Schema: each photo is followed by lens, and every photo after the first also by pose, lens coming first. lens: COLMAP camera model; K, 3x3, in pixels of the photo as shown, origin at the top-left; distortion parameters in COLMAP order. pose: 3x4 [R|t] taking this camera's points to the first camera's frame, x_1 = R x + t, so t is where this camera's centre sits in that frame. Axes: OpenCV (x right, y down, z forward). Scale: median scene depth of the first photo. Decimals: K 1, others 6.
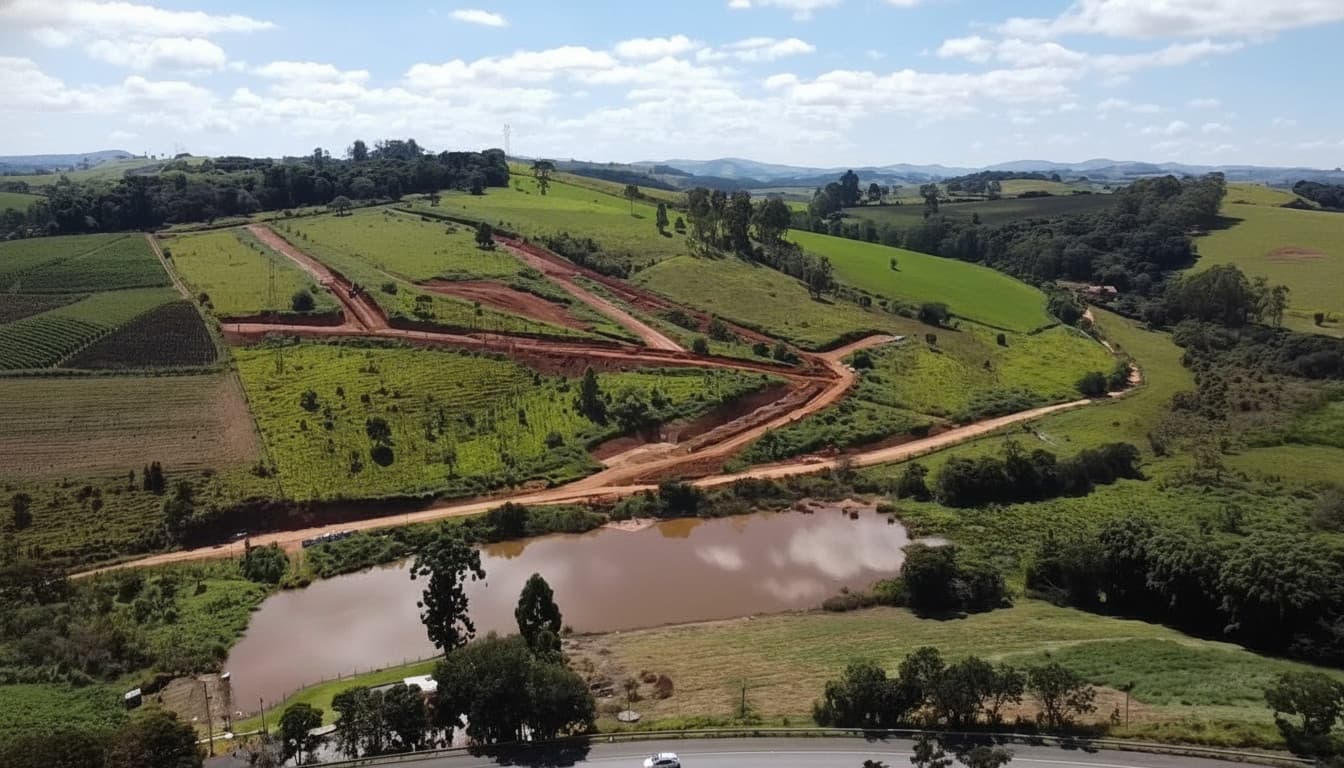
lens RADIAL K [[996.2, 0, 672.0], [0, 996.2, 384.0], [0, 0, 1]] dist [0.002585, 0.000806]
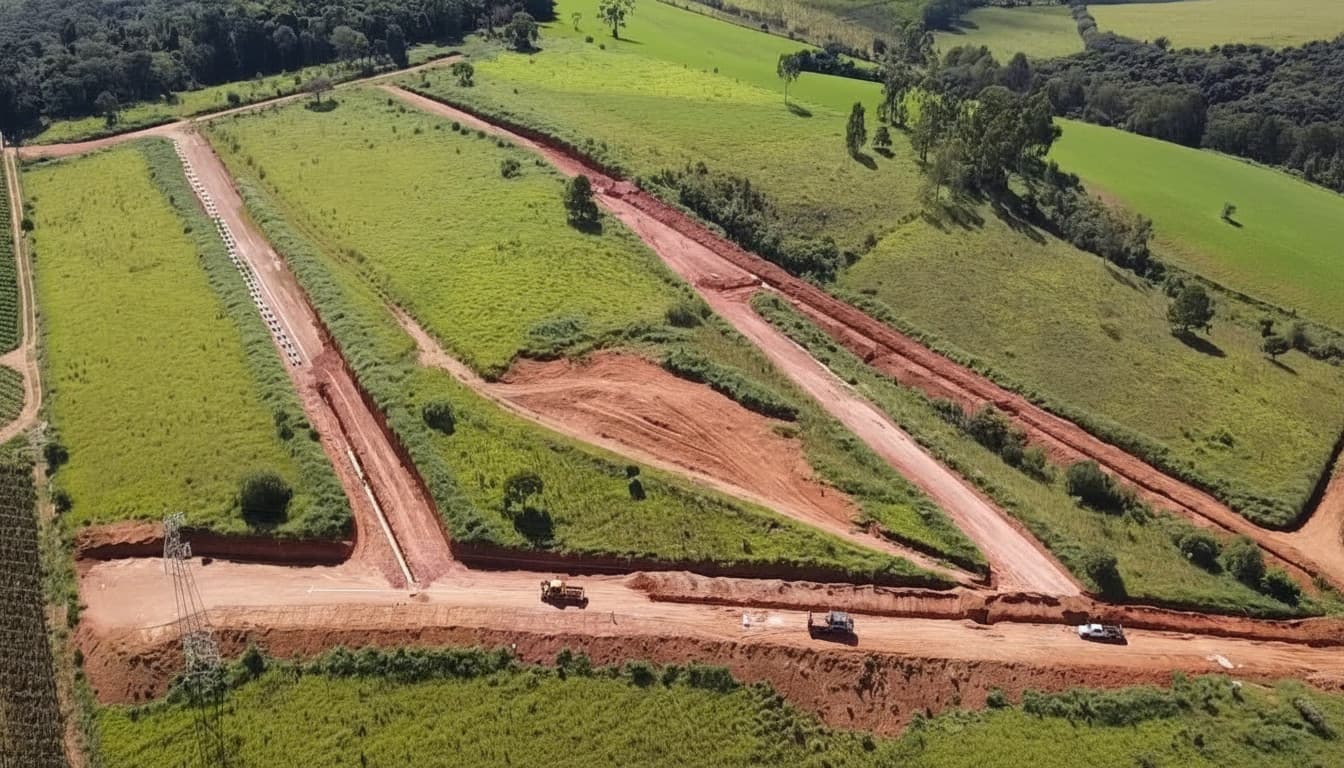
lens RADIAL K [[1011.1, 0, 672.0], [0, 1011.1, 384.0], [0, 0, 1]] dist [-0.030327, -0.004001]
pose [[0.999964, 0.005223, 0.006686, -0.140728], [-0.006674, 0.970791, 0.239833, -0.185228], [-0.005238, -0.239868, 0.970791, 0.428911]]
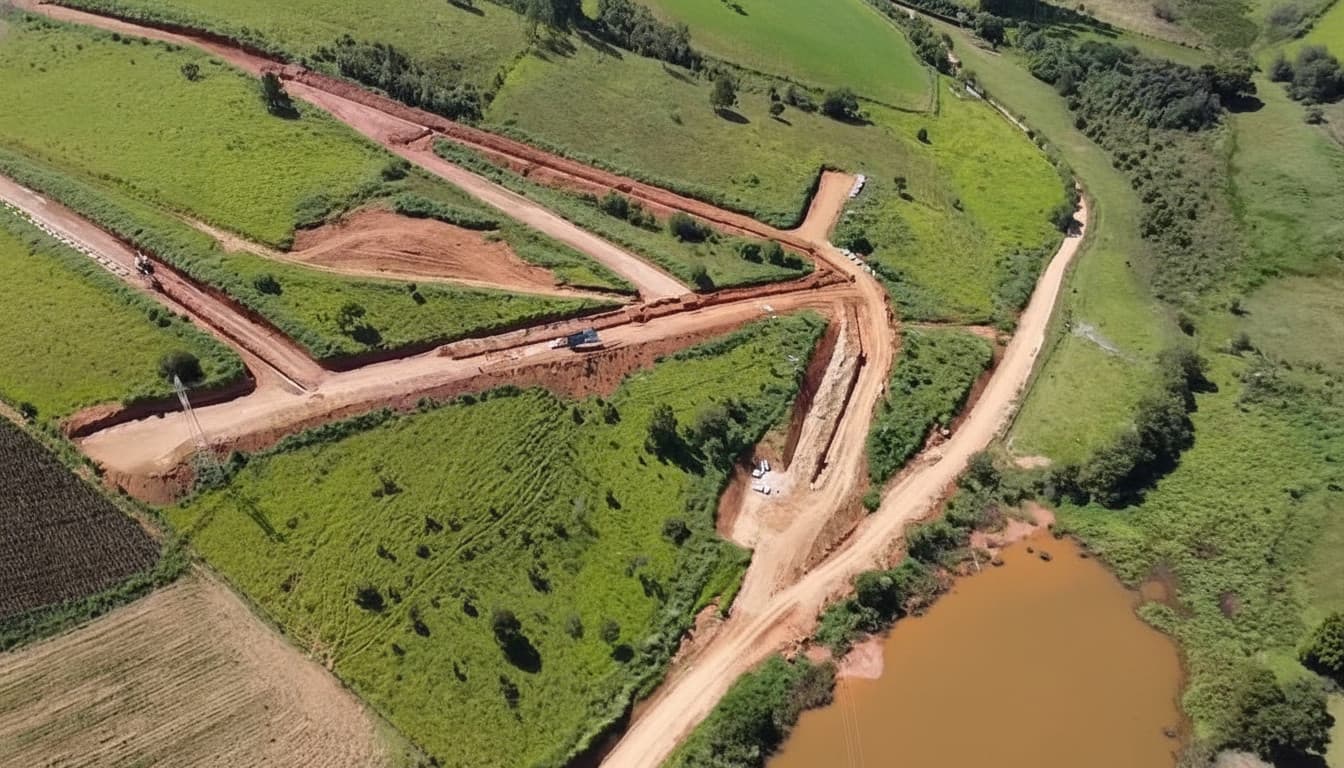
lens RADIAL K [[1011.1, 0, 672.0], [0, 1011.1, 384.0], [0, 0, 1]] dist [-0.030327, -0.004001]
pose [[0.902406, -0.273180, 0.333221, -0.226616], [0.095722, 0.881110, 0.463123, -0.268685], [-0.420120, -0.386028, 0.821268, 0.226598]]
